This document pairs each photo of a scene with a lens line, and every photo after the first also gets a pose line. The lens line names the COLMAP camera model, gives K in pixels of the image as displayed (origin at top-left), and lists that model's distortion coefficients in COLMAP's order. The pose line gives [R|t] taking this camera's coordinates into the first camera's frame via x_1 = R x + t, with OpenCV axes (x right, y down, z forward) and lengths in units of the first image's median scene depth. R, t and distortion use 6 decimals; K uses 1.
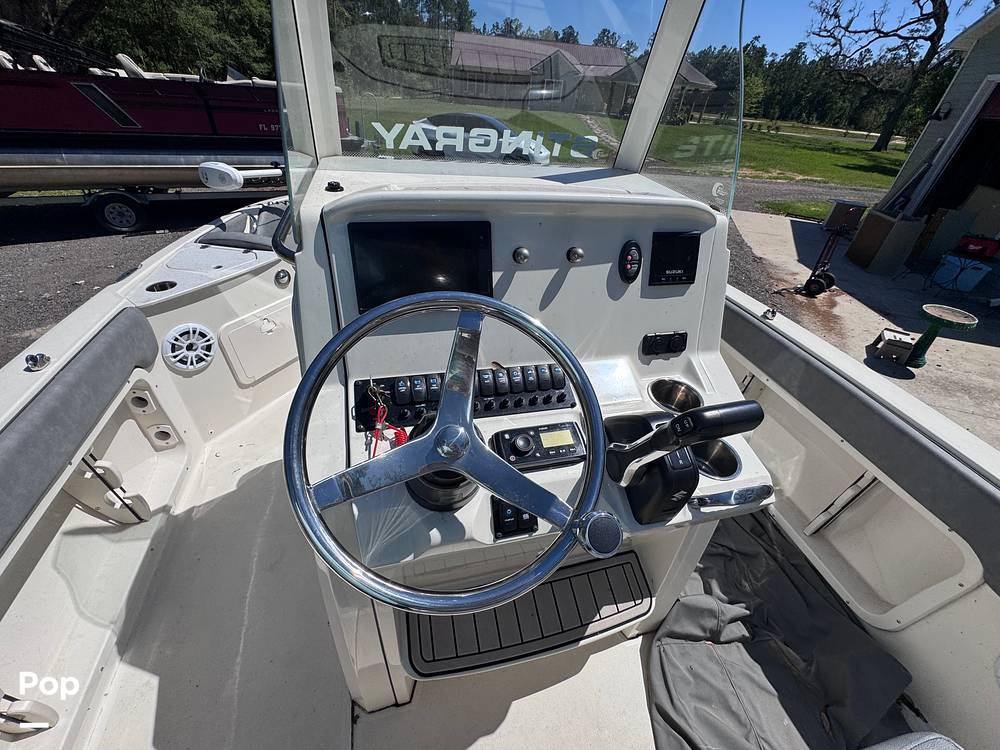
lens RADIAL K [[400.6, 0, 499.5], [0, 400.6, 374.9], [0, 0, 1]] dist [-0.002288, 0.000213]
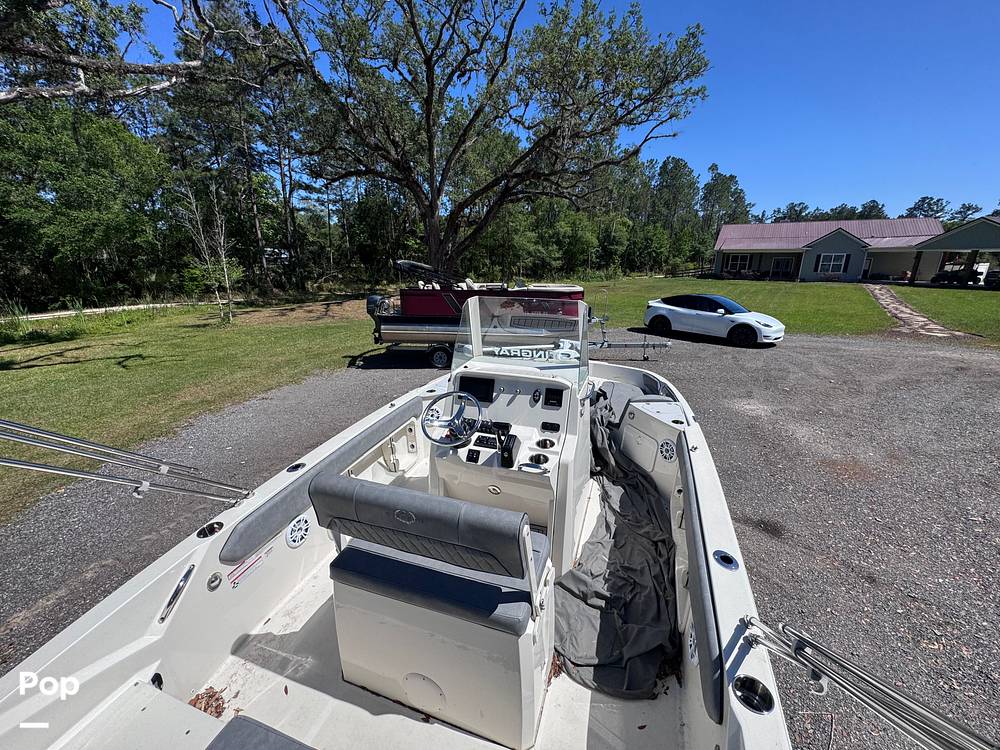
lens RADIAL K [[400.6, 0, 499.2], [0, 400.6, 372.5], [0, 0, 1]] dist [-0.002288, 0.000213]
pose [[0.827466, 0.085608, -0.554952, 0.945303], [-0.279843, 0.919701, -0.275388, 0.256439], [0.486814, 0.383174, 0.784978, -0.867978]]
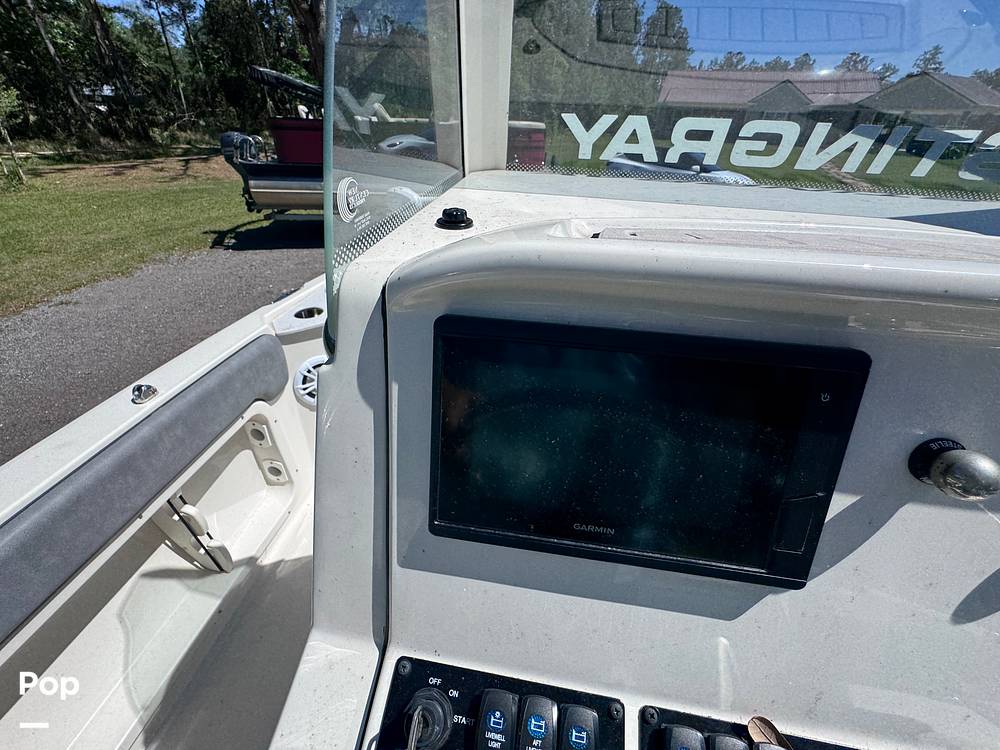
lens RADIAL K [[400.6, 0, 500.5], [0, 400.6, 376.8], [0, 0, 1]] dist [-0.002288, 0.000213]
pose [[0.916850, 0.183479, -0.354571, -0.078313], [-0.206189, 0.978139, -0.027008, -0.139301], [0.341865, 0.097871, 0.934639, 0.289593]]
